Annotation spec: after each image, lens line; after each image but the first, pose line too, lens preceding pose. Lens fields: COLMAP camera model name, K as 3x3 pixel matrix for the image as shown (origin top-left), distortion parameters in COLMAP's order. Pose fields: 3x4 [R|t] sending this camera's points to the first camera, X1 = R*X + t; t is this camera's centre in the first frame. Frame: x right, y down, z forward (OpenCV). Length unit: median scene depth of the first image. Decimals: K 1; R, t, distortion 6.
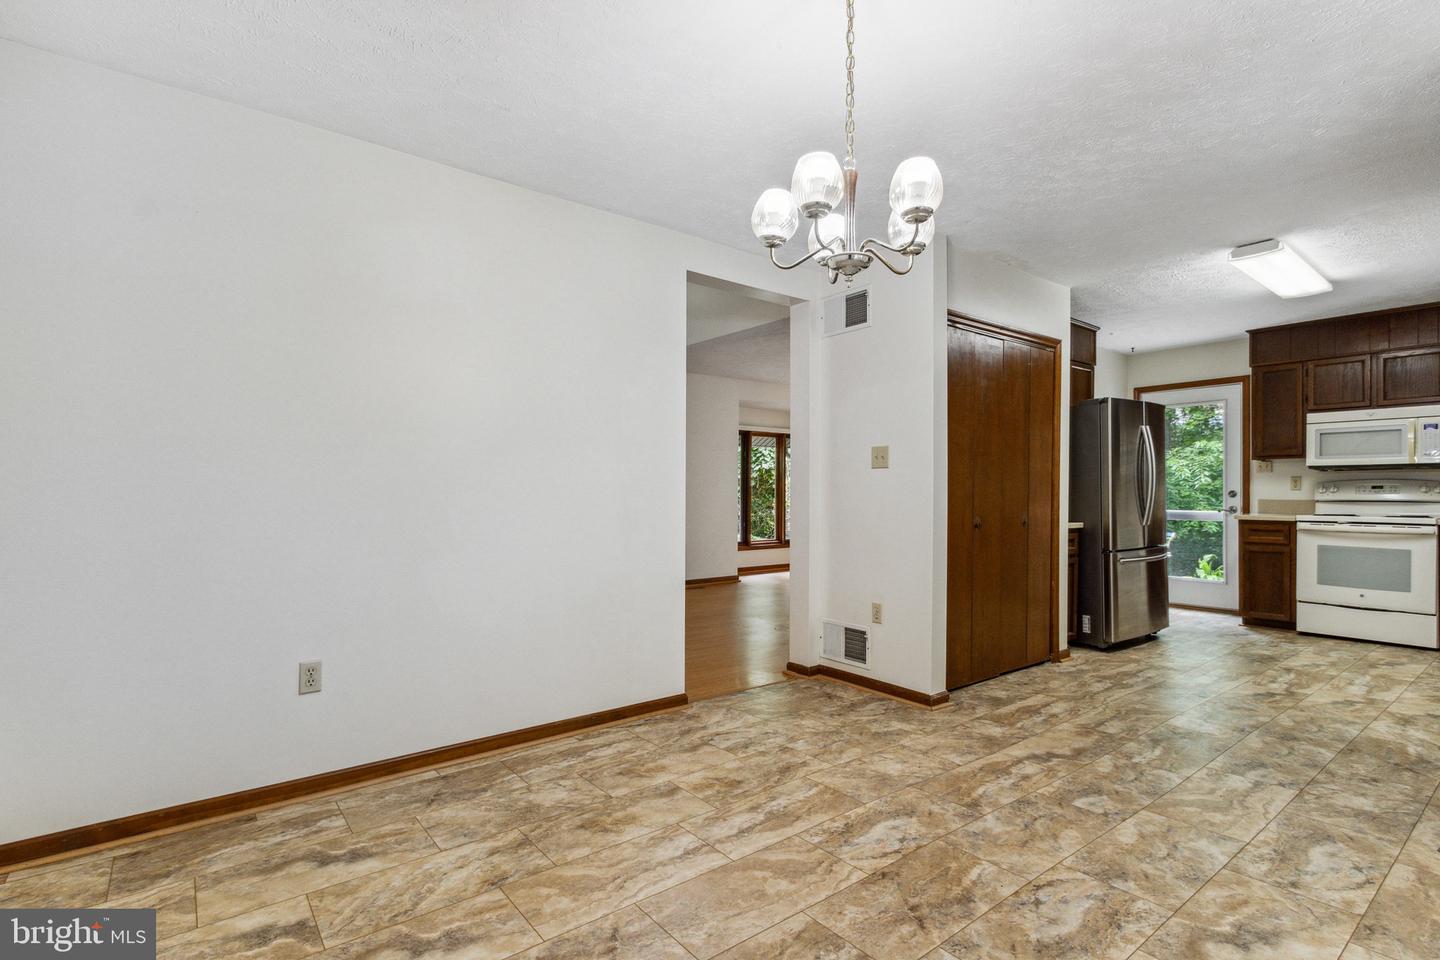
lens RADIAL K [[681.4, 0, 723.9], [0, 681.4, 496.6], [0, 0, 1]] dist [0.004492, -0.003437]
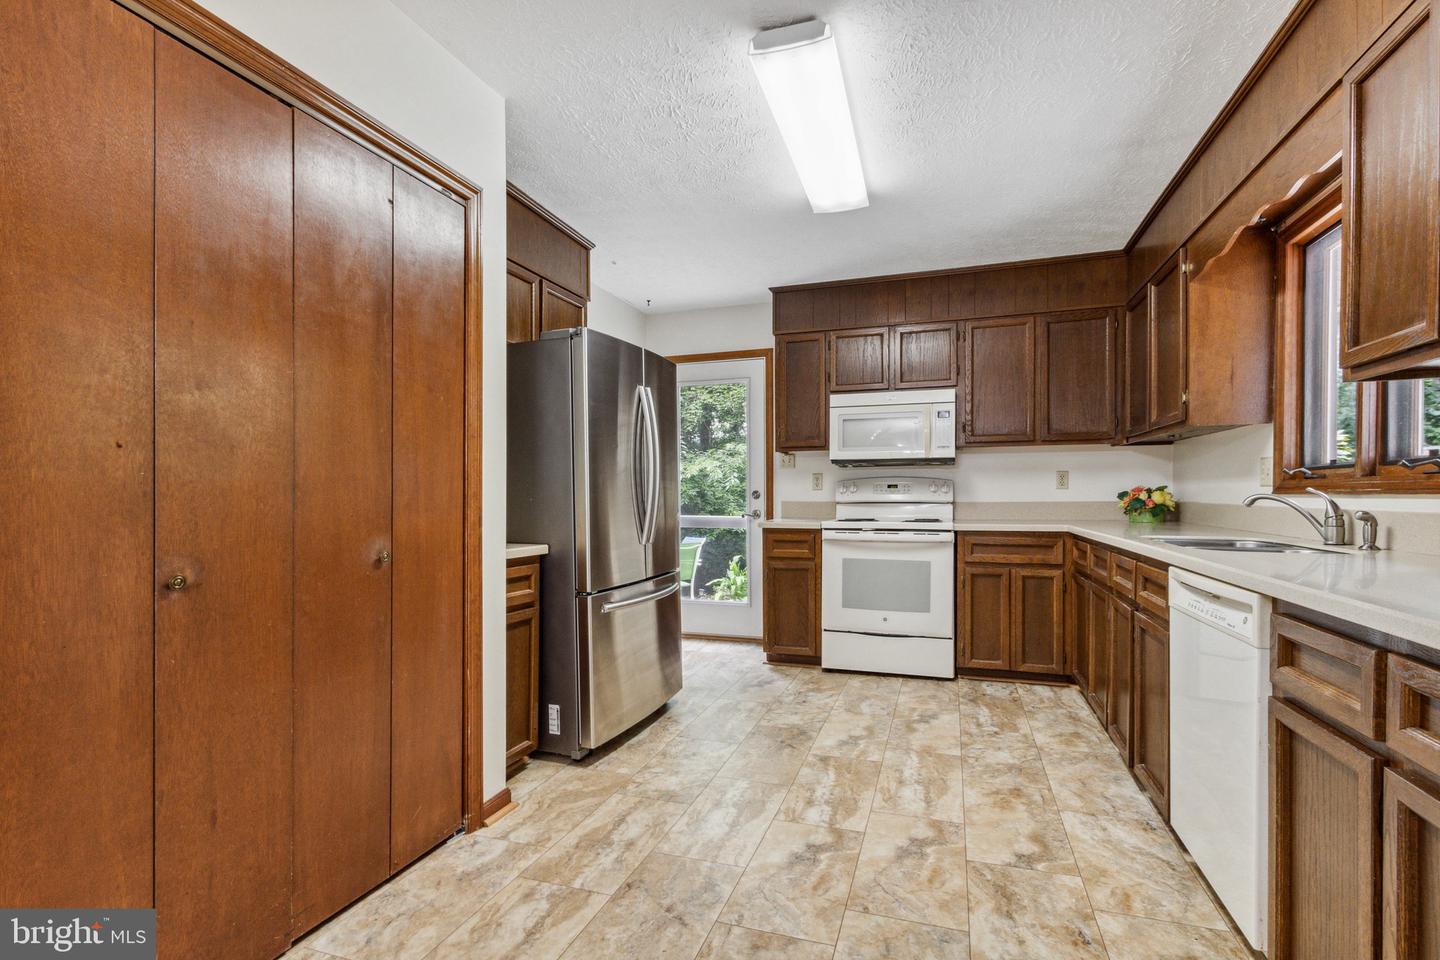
lens RADIAL K [[681.4, 0, 716.6], [0, 681.4, 512.7], [0, 0, 1]] dist [0.004492, -0.003437]
pose [[0.834942, -0.015746, 0.550112, 0.404179], [0.004761, 0.999760, 0.021391, -0.000068], [-0.550317, -0.015241, 0.834817, 0.541994]]
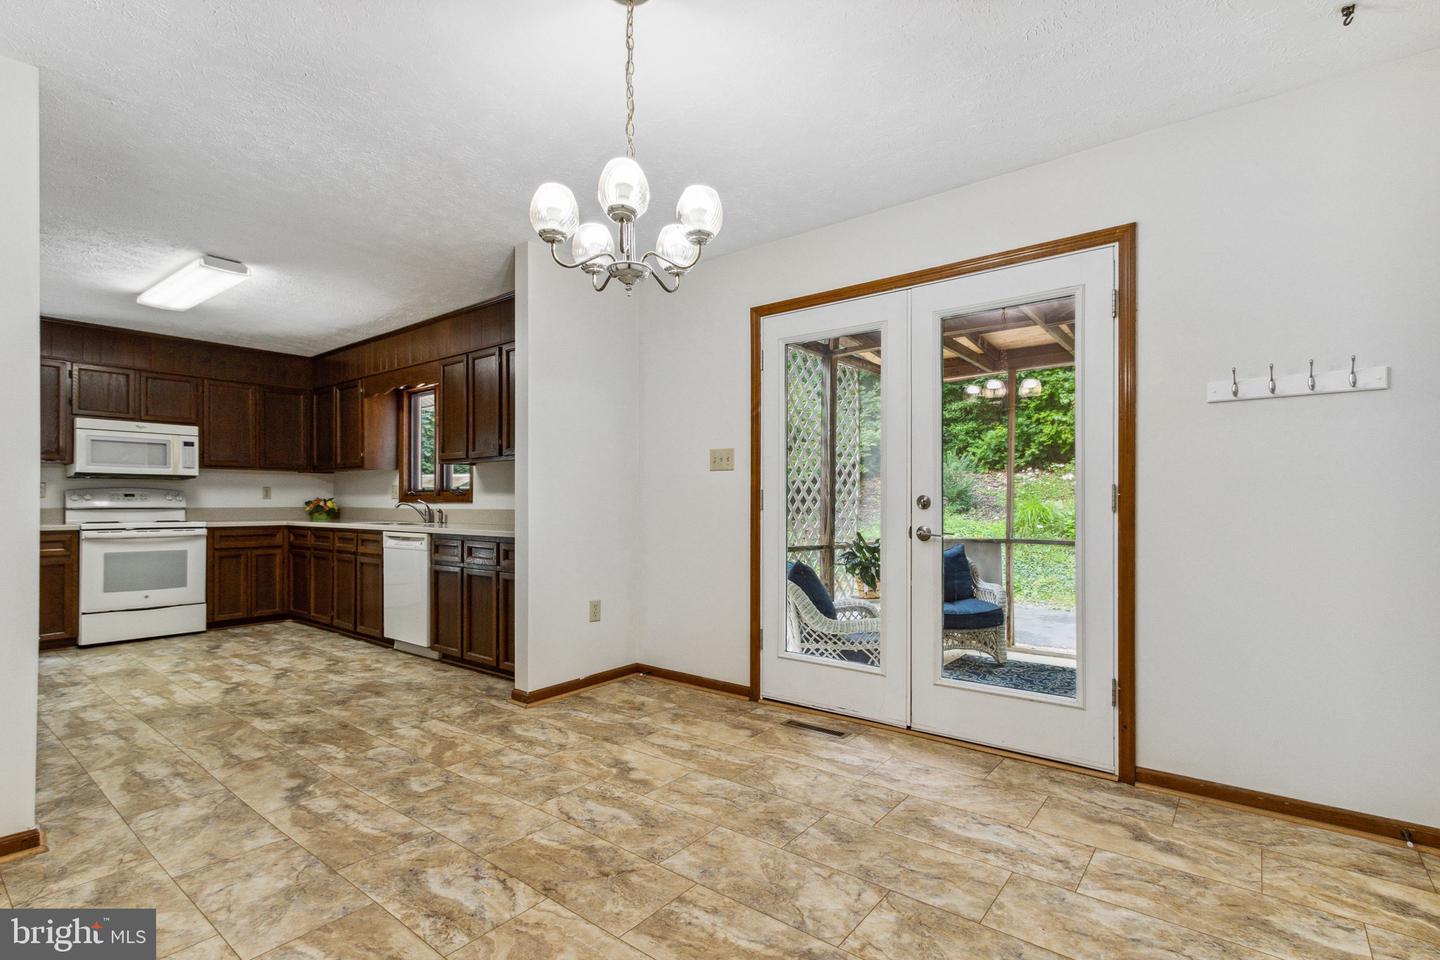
lens RADIAL K [[681.4, 0, 708.1], [0, 681.4, 492.2], [0, 0, 1]] dist [0.004492, -0.003437]
pose [[-0.229833, 0.020073, 0.973023, -0.370923], [0.004190, 0.999798, -0.019636, 0.008532], [-0.973221, -0.000436, -0.229871, 0.489575]]
